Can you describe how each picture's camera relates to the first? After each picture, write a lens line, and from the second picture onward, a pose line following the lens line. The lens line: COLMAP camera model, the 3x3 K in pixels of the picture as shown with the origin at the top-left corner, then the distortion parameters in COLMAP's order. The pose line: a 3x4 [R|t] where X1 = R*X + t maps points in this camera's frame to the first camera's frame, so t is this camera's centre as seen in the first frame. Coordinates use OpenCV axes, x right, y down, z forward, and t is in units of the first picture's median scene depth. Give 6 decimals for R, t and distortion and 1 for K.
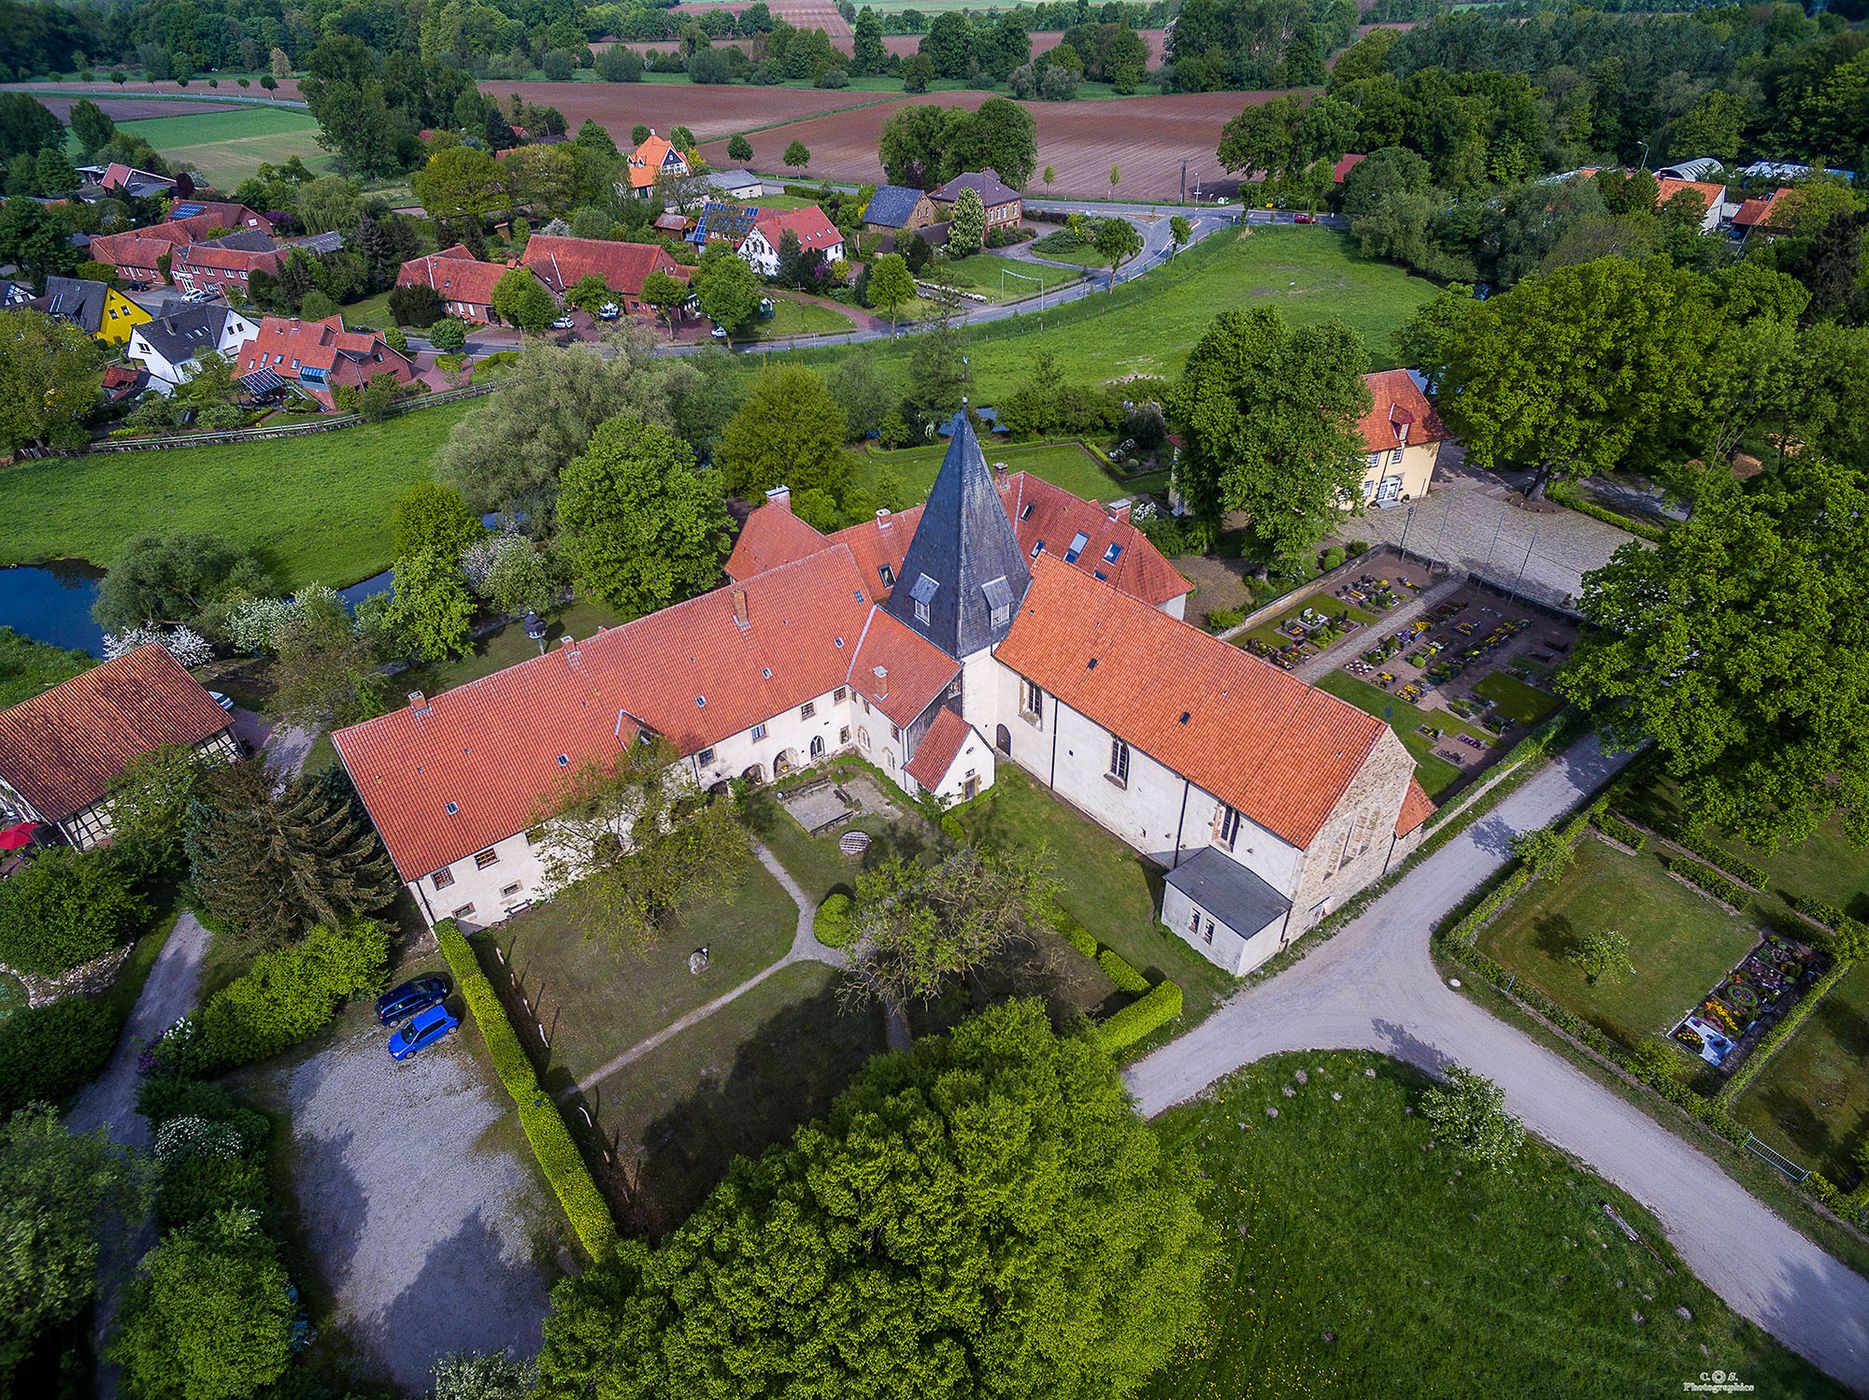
lens RADIAL K [[1029.6, 0, 934.5], [0, 1029.6, 700.0], [0, 0, 1]] dist [0.005119, 0.002208]
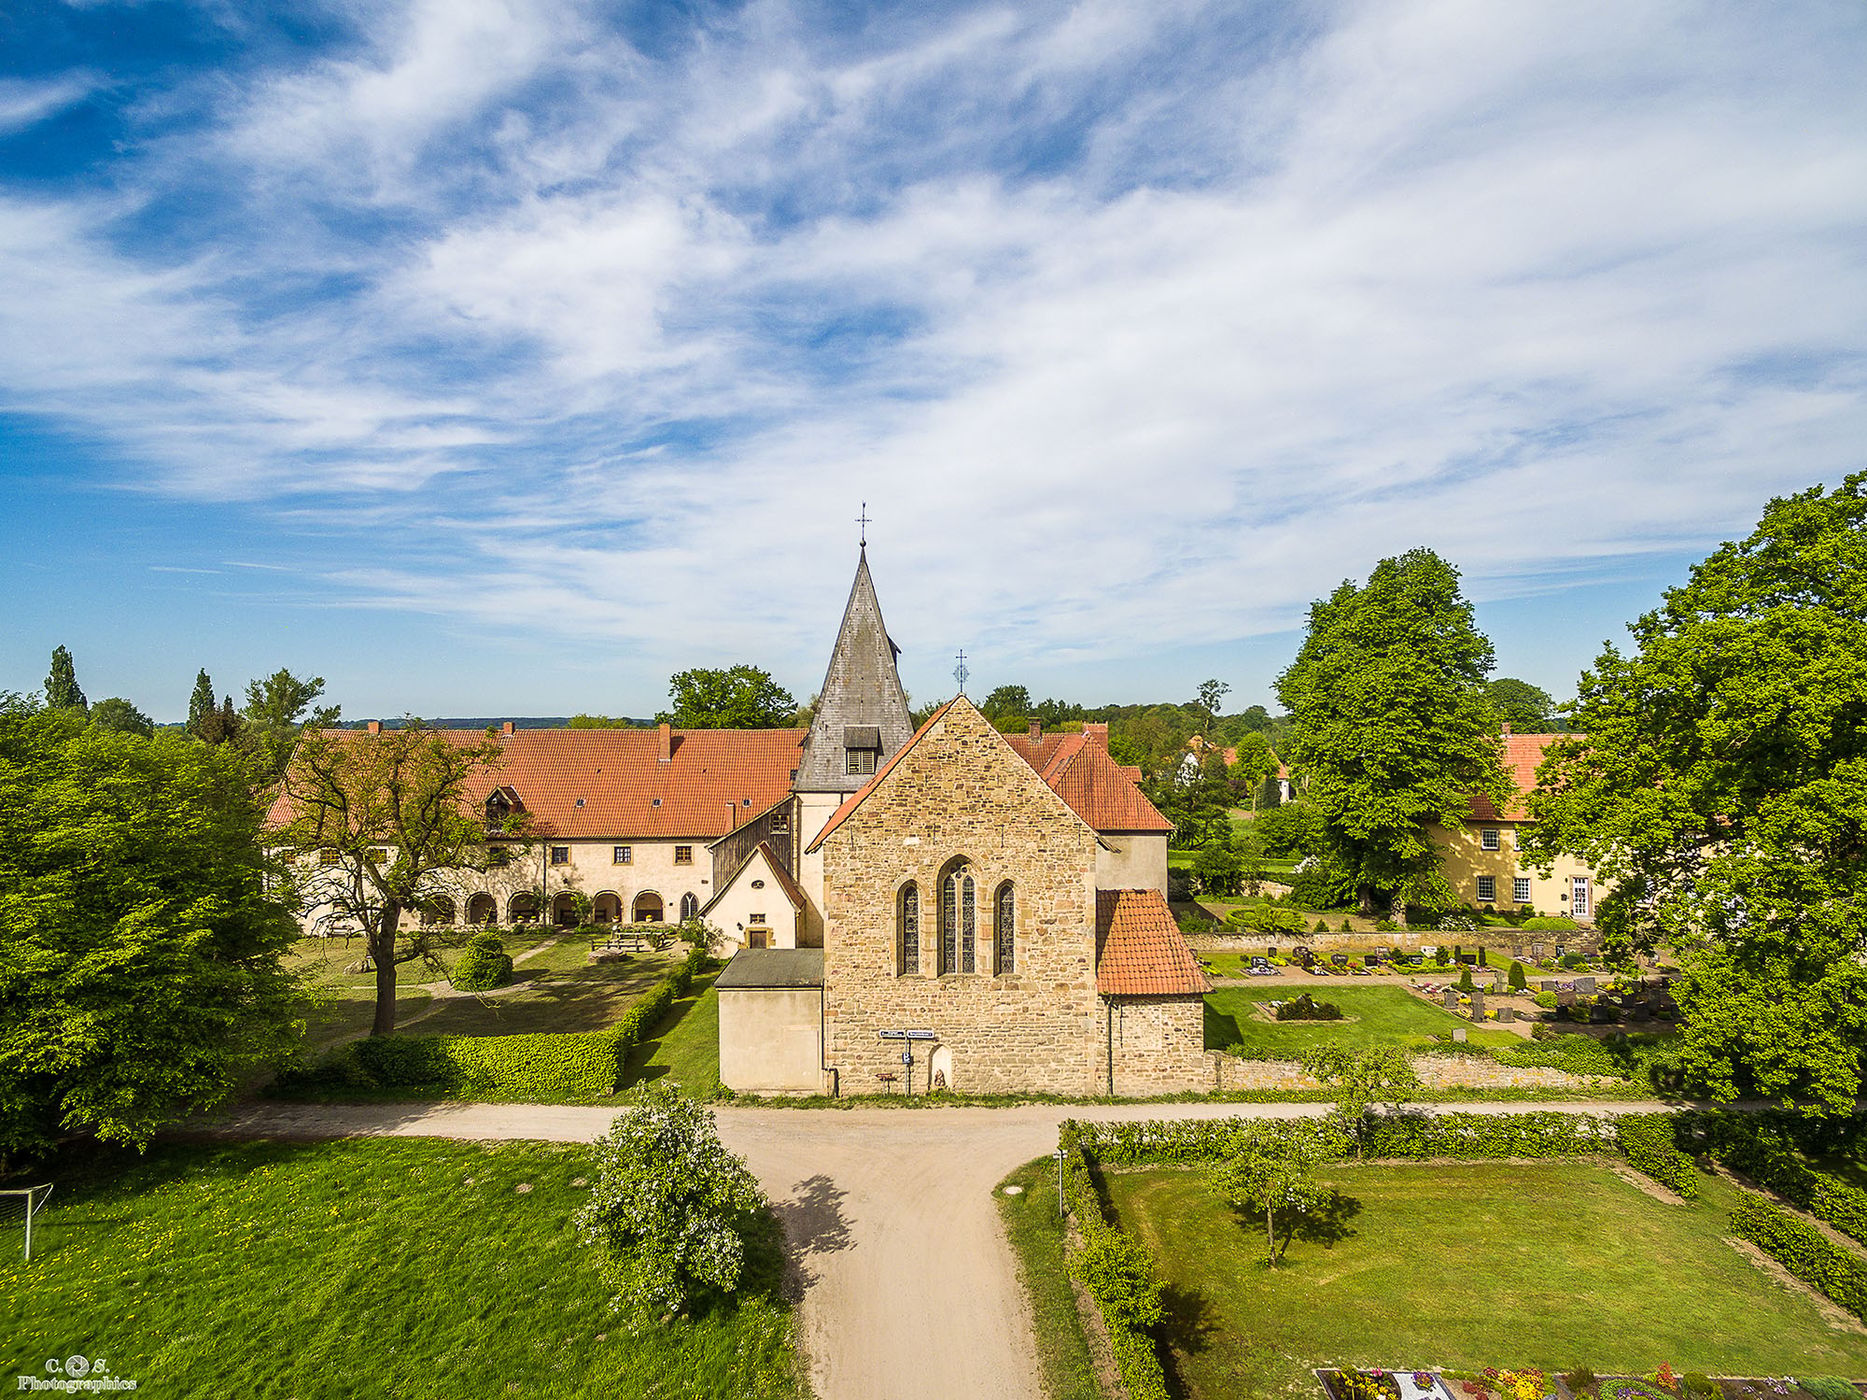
lens RADIAL K [[1028.5, 0, 933.5], [0, 1028.5, 700.0], [0, 0, 1]] dist [0.005119, 0.002208]
pose [[0.812833, 0.004521, -0.582480, 0.325015], [-0.348566, 0.804949, -0.480165, 0.142677], [0.466696, 0.593327, 0.655865, 0.211852]]
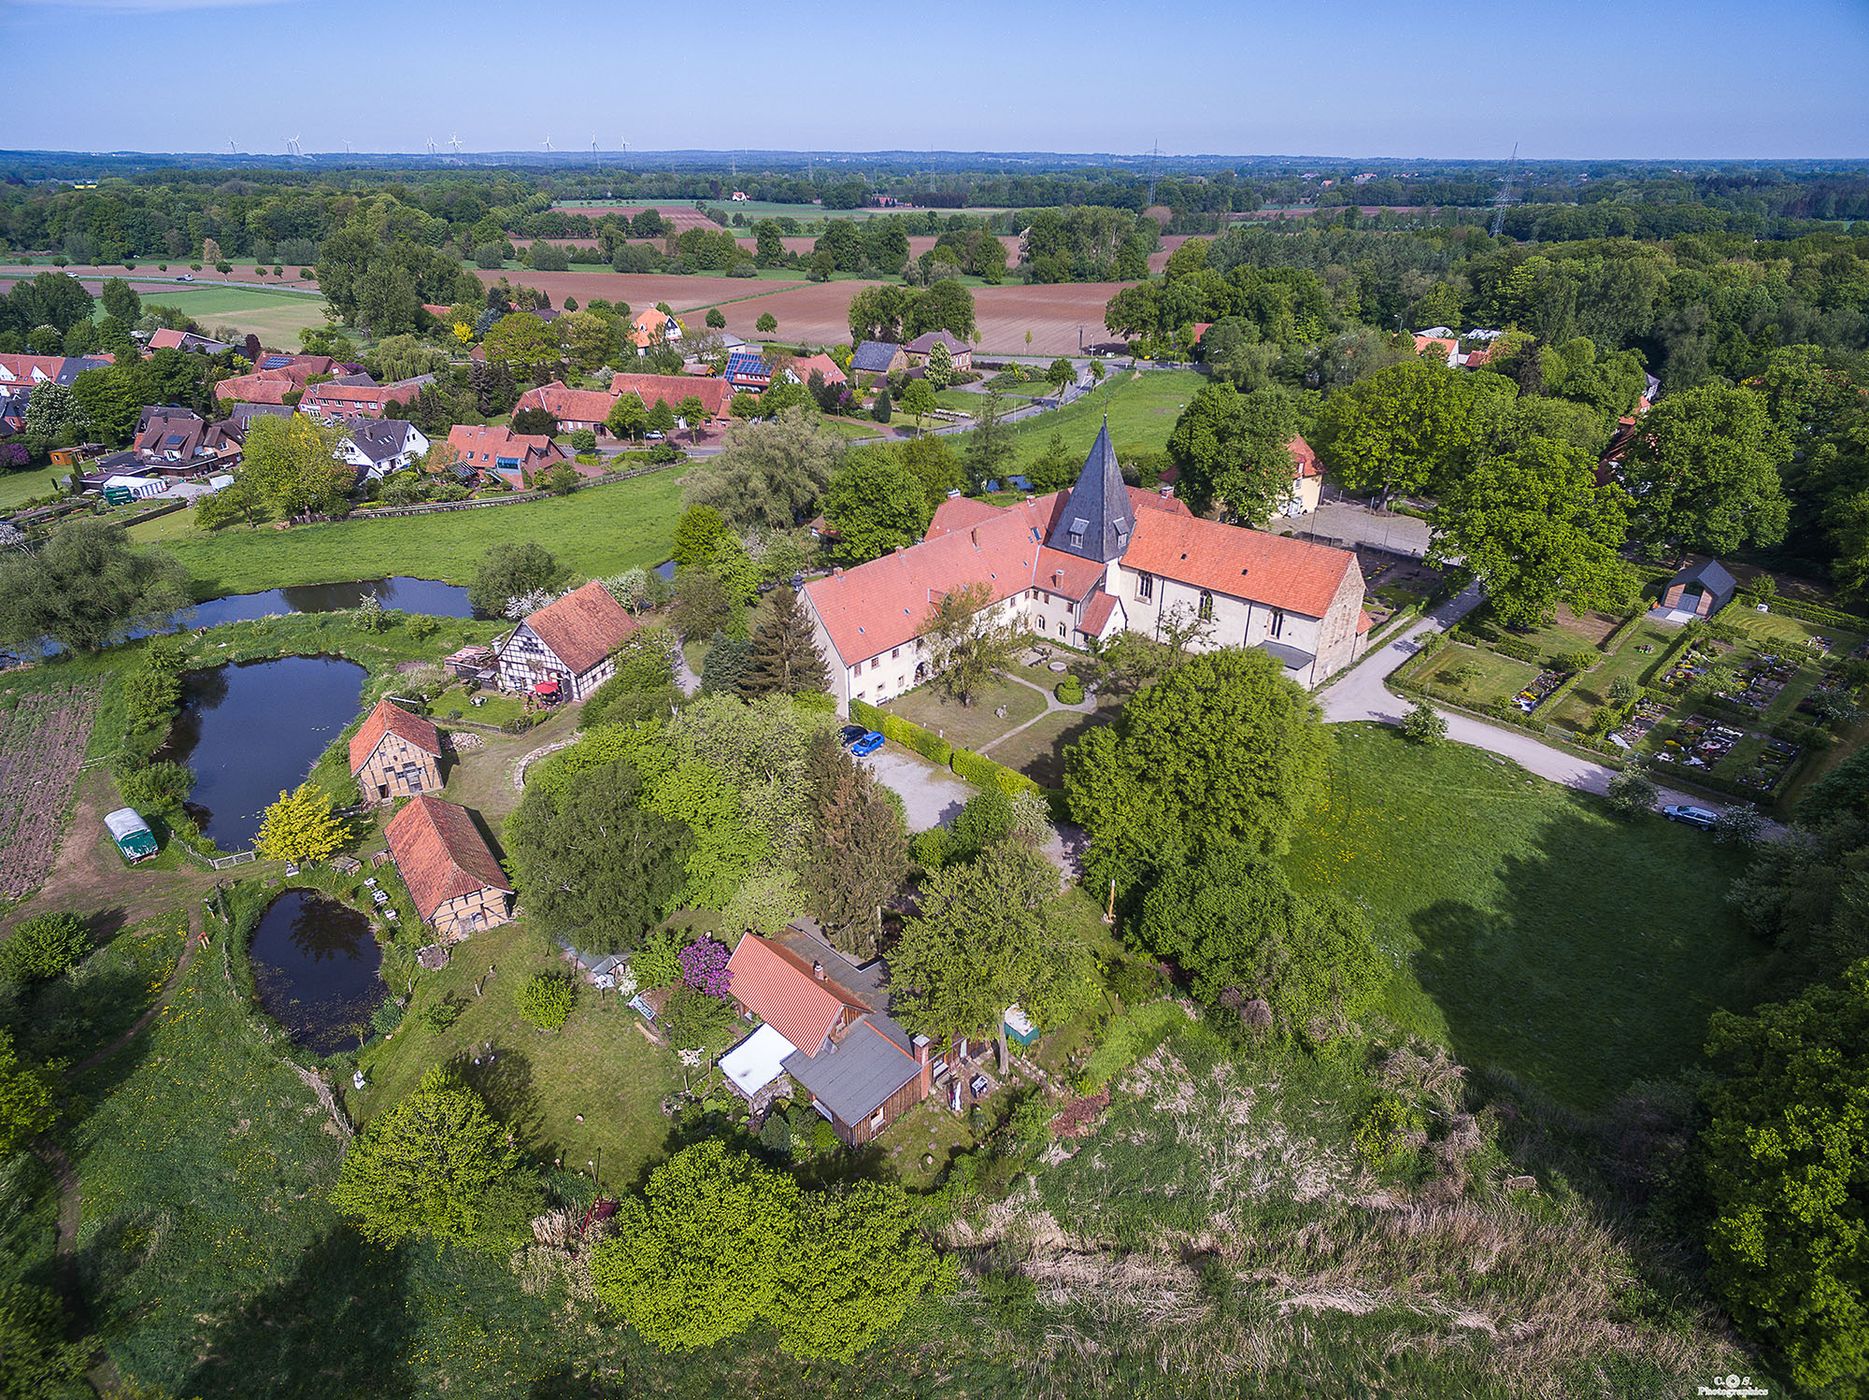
lens RADIAL K [[1029.6, 0, 934.5], [0, 1029.6, 700.0], [0, 0, 1]] dist [0.005119, 0.002208]
pose [[0.987801, -0.050196, 0.147409, -0.261862], [0.072026, 0.986554, -0.146709, 0.210157], [-0.138063, 0.155536, 0.978134, -0.309178]]
